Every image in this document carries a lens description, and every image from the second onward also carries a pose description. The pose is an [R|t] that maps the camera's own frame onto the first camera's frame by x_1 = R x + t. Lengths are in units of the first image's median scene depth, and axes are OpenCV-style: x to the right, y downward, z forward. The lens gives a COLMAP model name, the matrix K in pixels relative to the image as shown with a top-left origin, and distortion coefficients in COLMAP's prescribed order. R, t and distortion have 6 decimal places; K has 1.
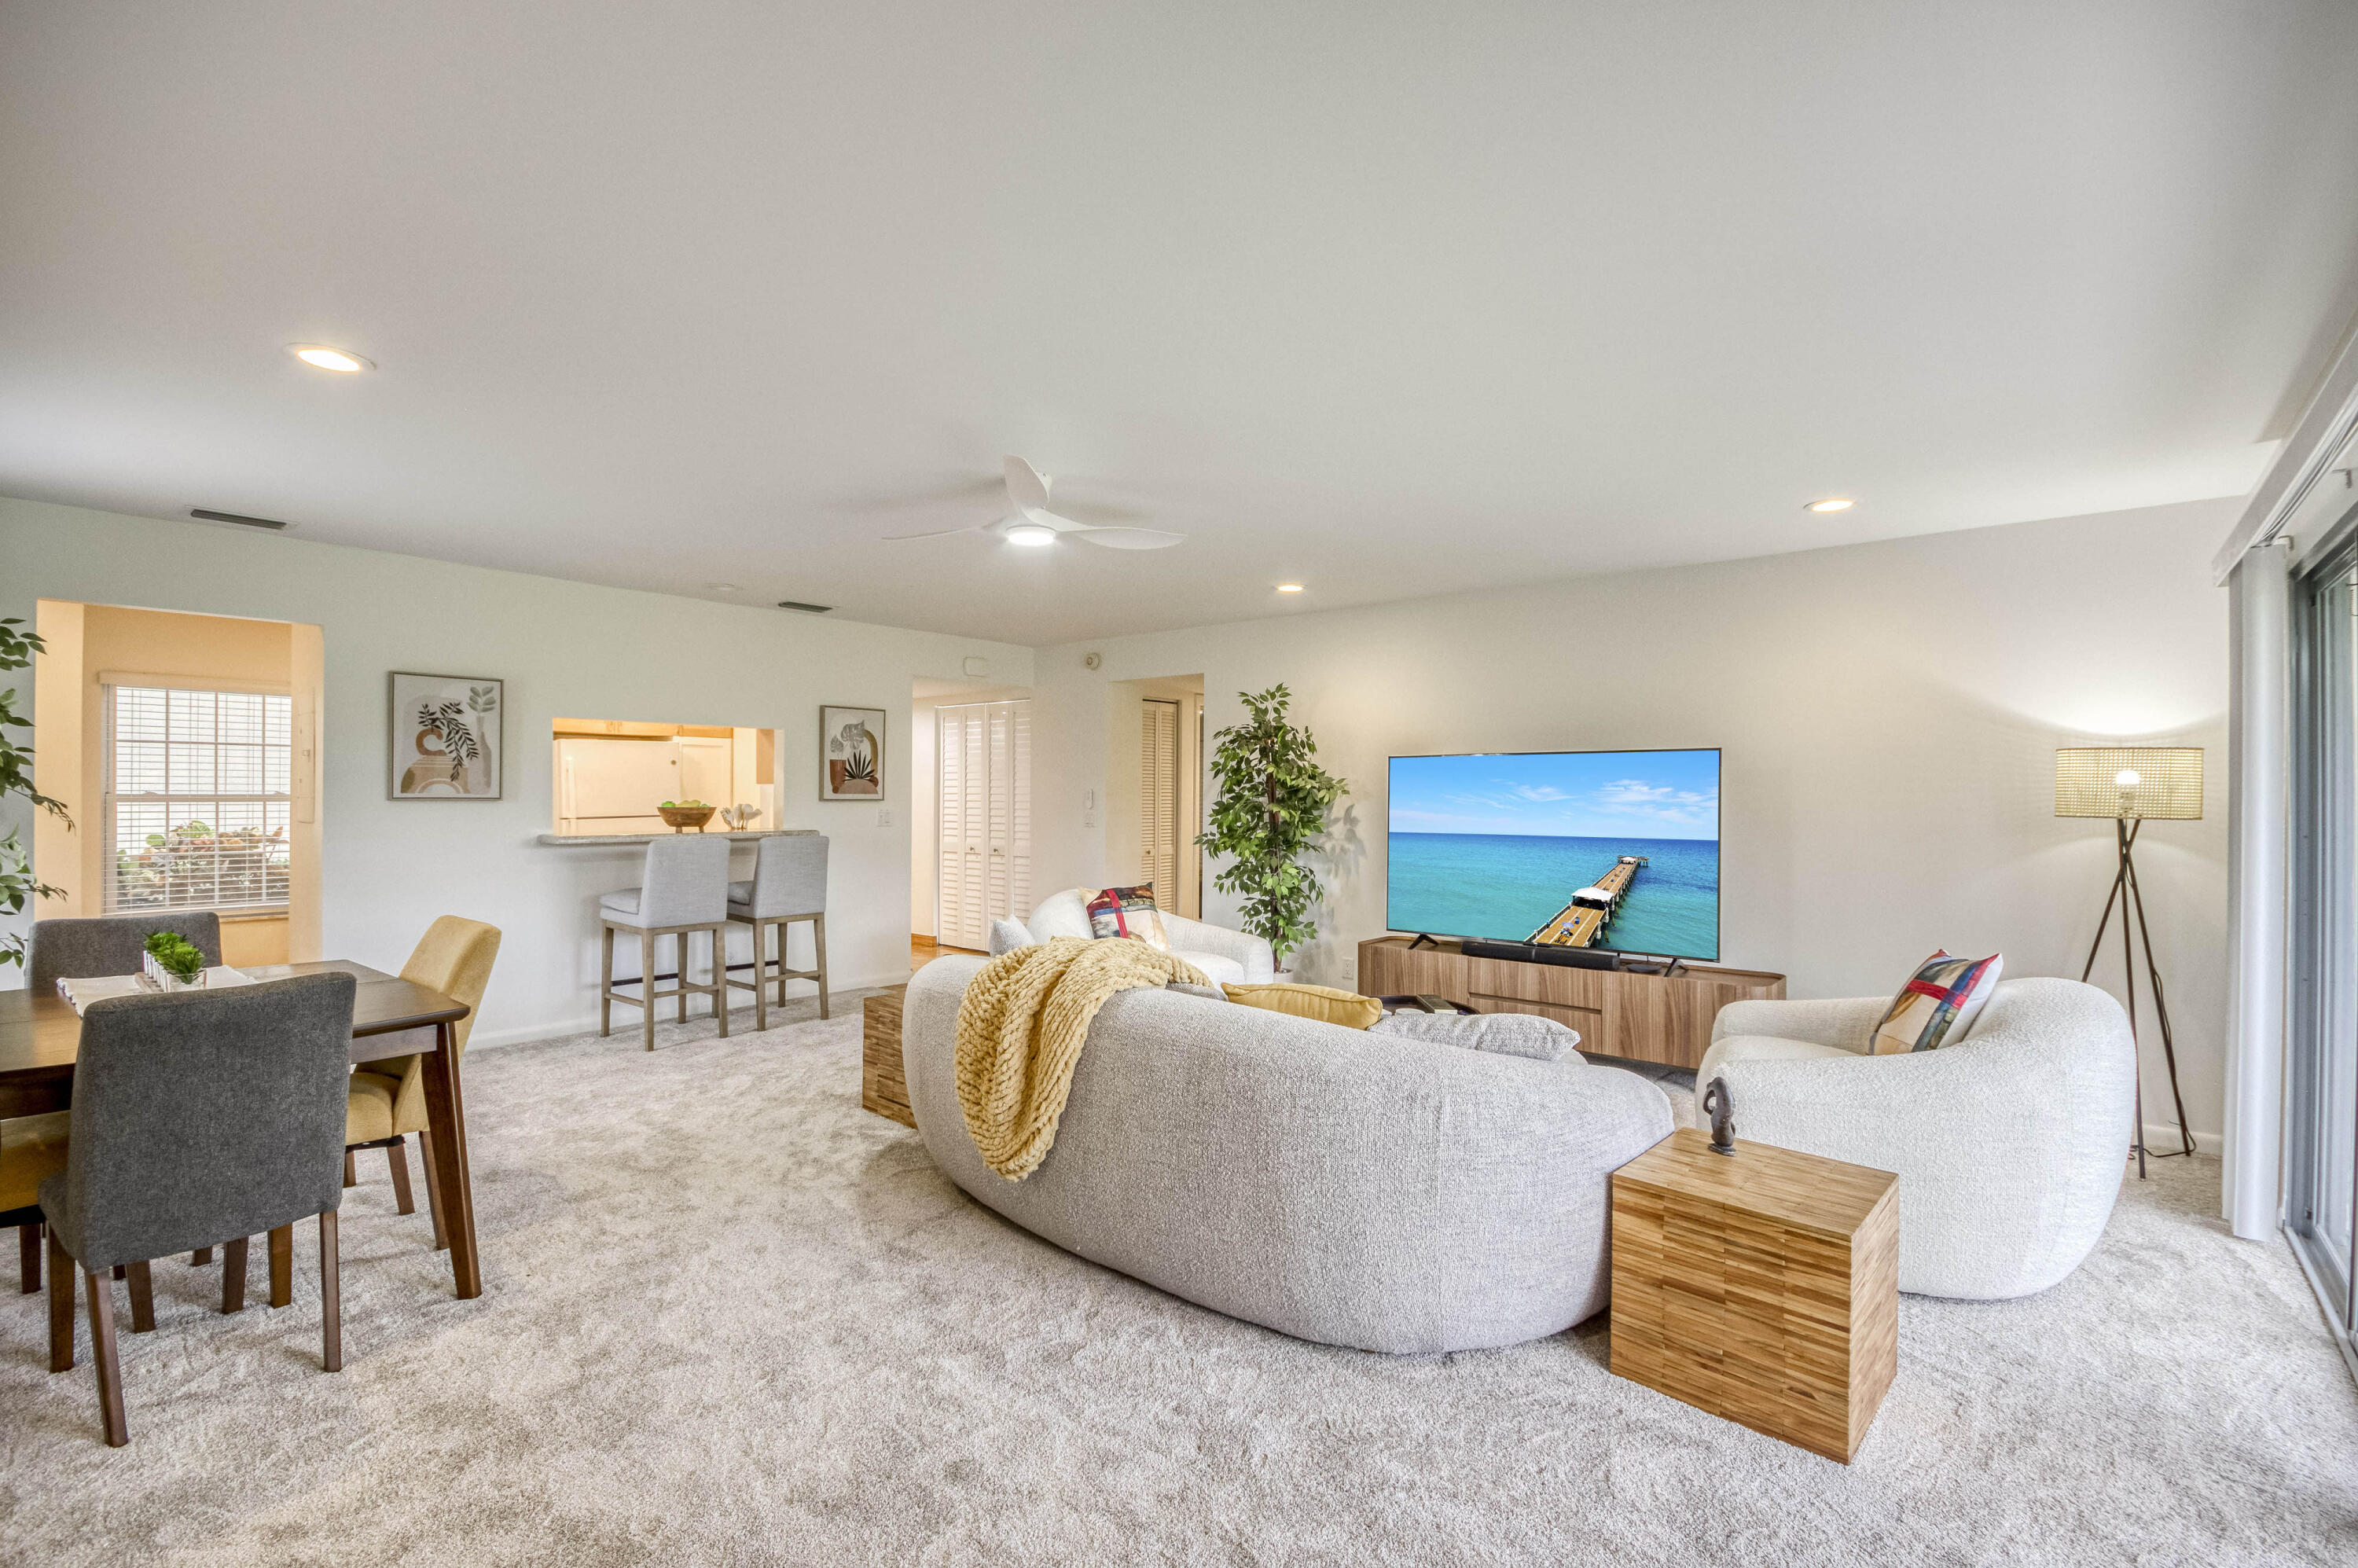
lens RADIAL K [[1036.2, 0, 1194.3], [0, 1036.2, 792.2], [0, 0, 1]] dist [-0.010278, -0.002850]
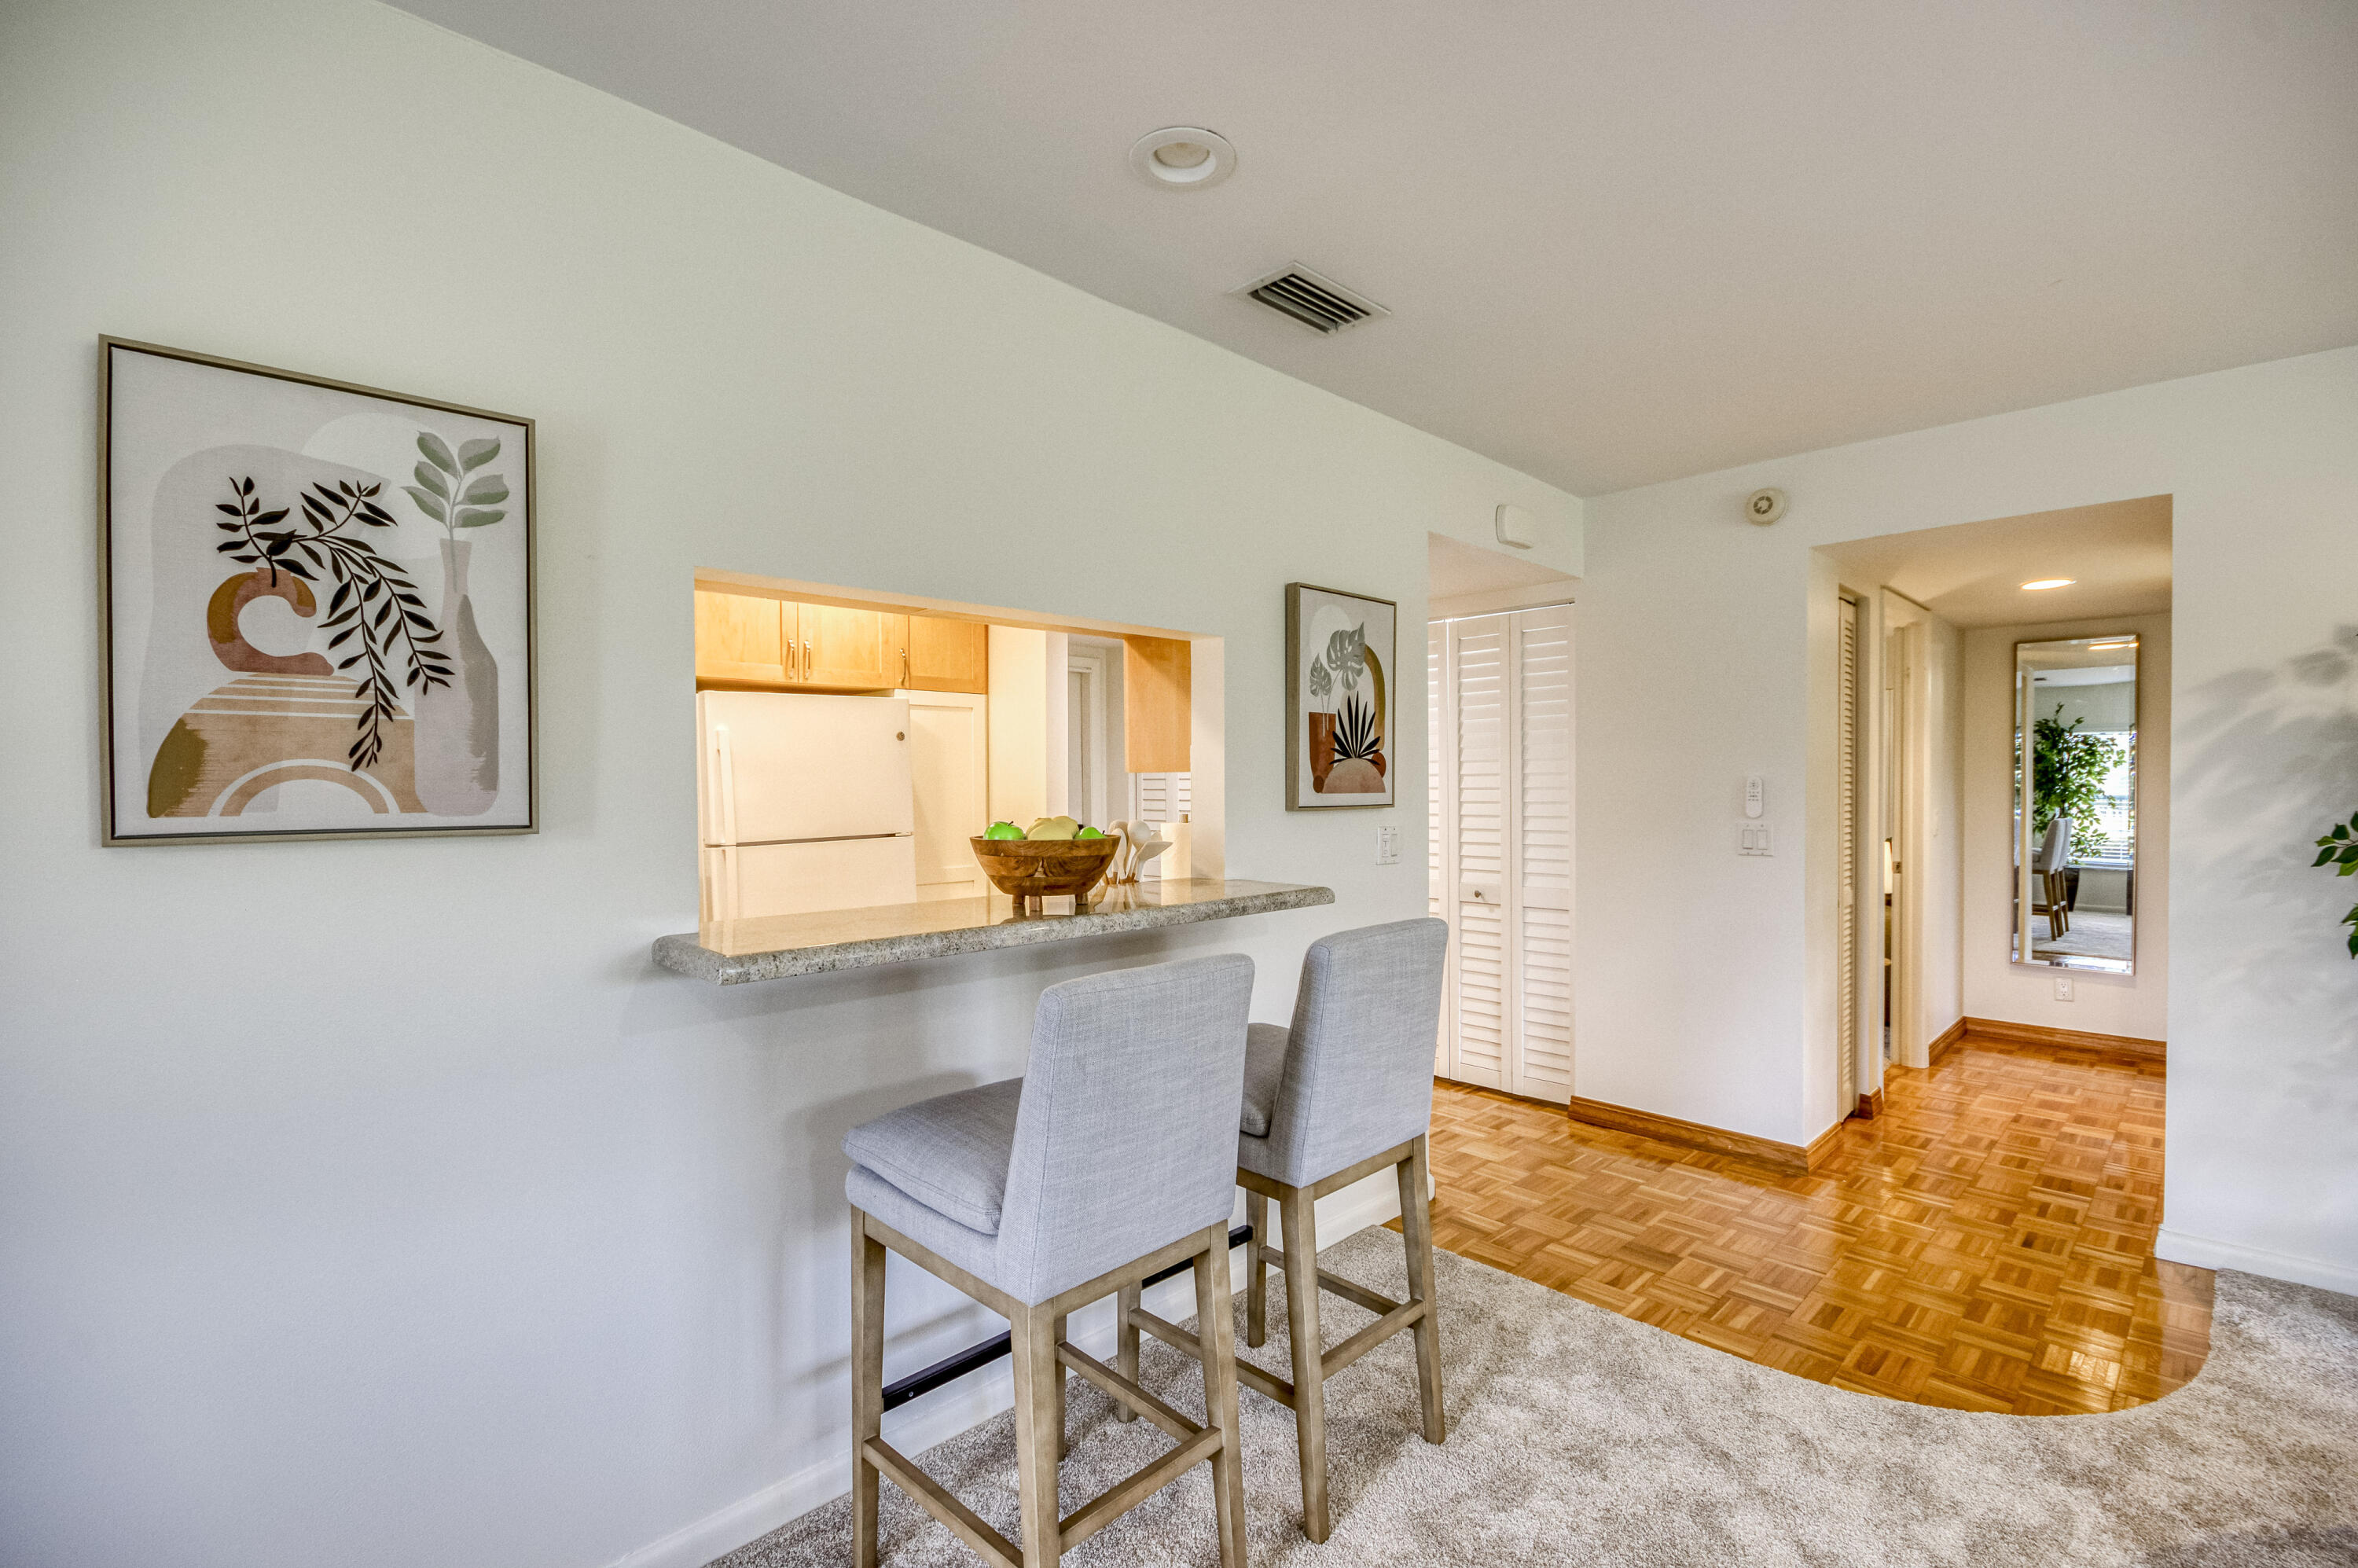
lens RADIAL K [[1036.2, 0, 1173.3], [0, 1036.2, 794.3], [0, 0, 1]] dist [-0.010278, -0.002850]
pose [[0.993668, -0.010336, -0.111882, -0.469953], [0.011643, 0.999871, 0.011036, -0.004466], [0.111754, -0.012269, 0.993660, 0.746630]]
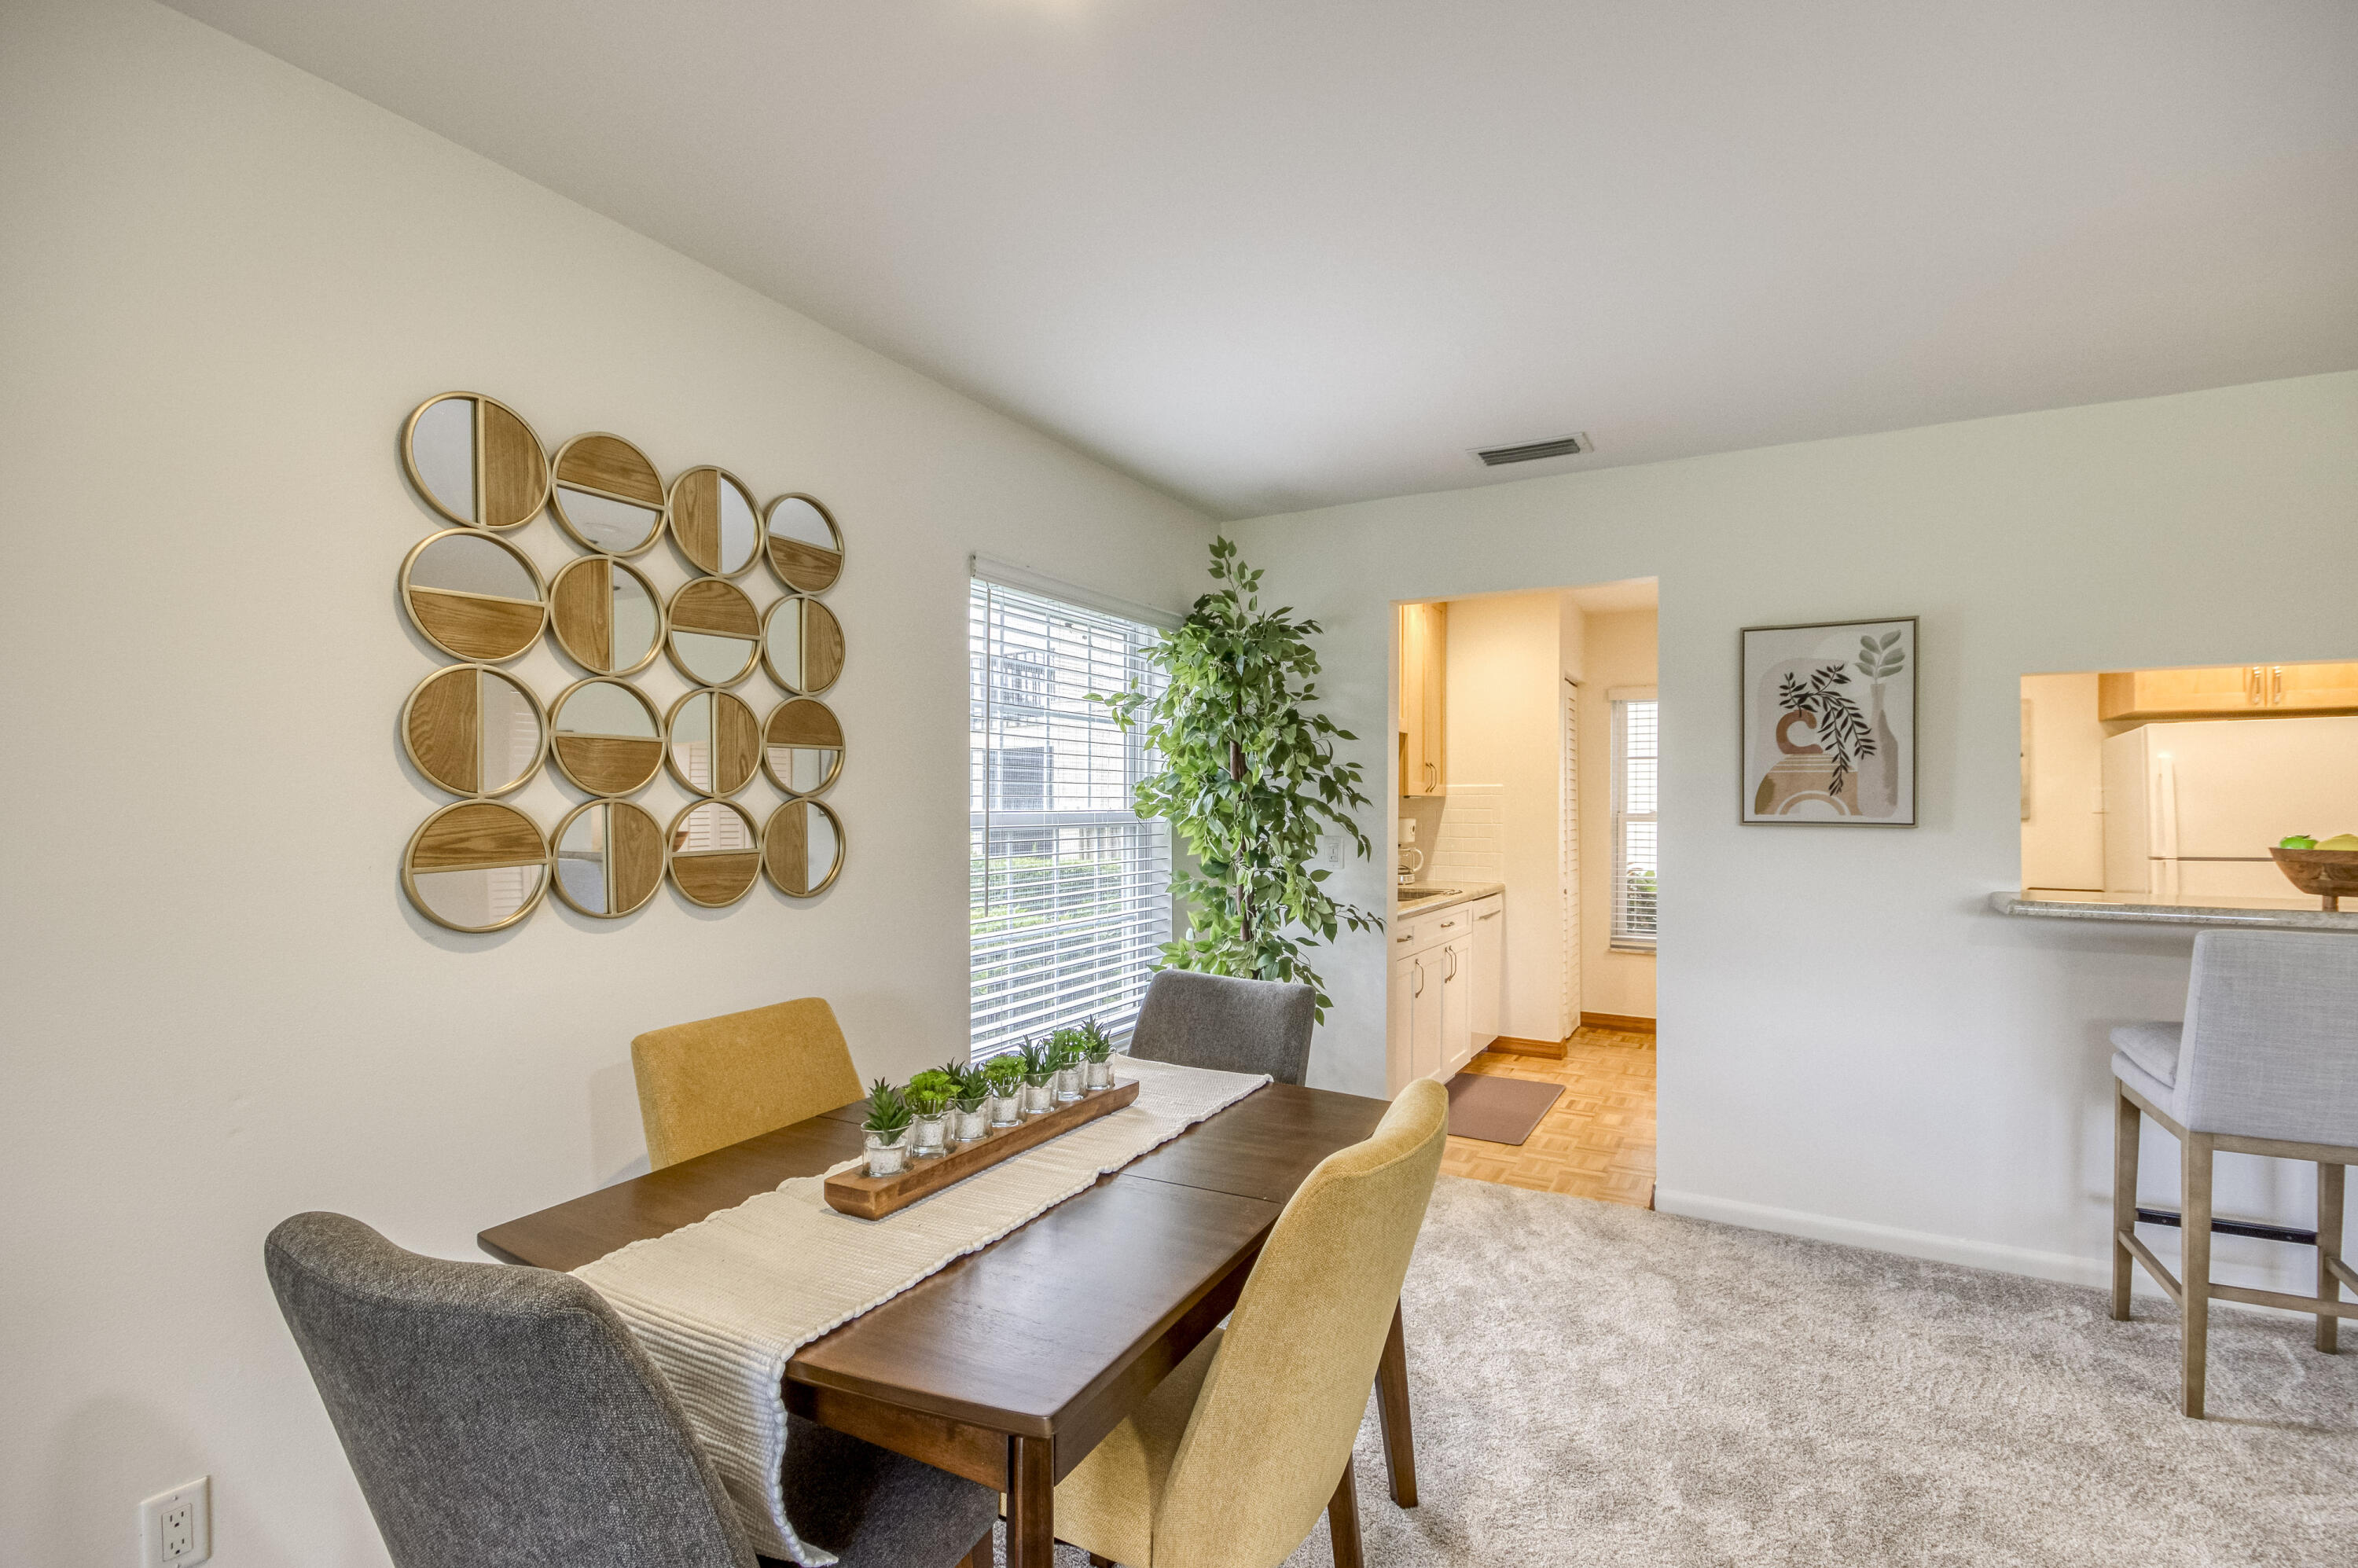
lens RADIAL K [[1036.2, 0, 1201.1], [0, 1036.2, 803.0], [0, 0, 1]] dist [-0.010278, -0.002850]
pose [[0.176797, -0.003080, -0.984243, -0.183753], [-0.003578, 0.999986, -0.003772, -0.002263], [0.984241, 0.004189, 0.176783, 0.520911]]
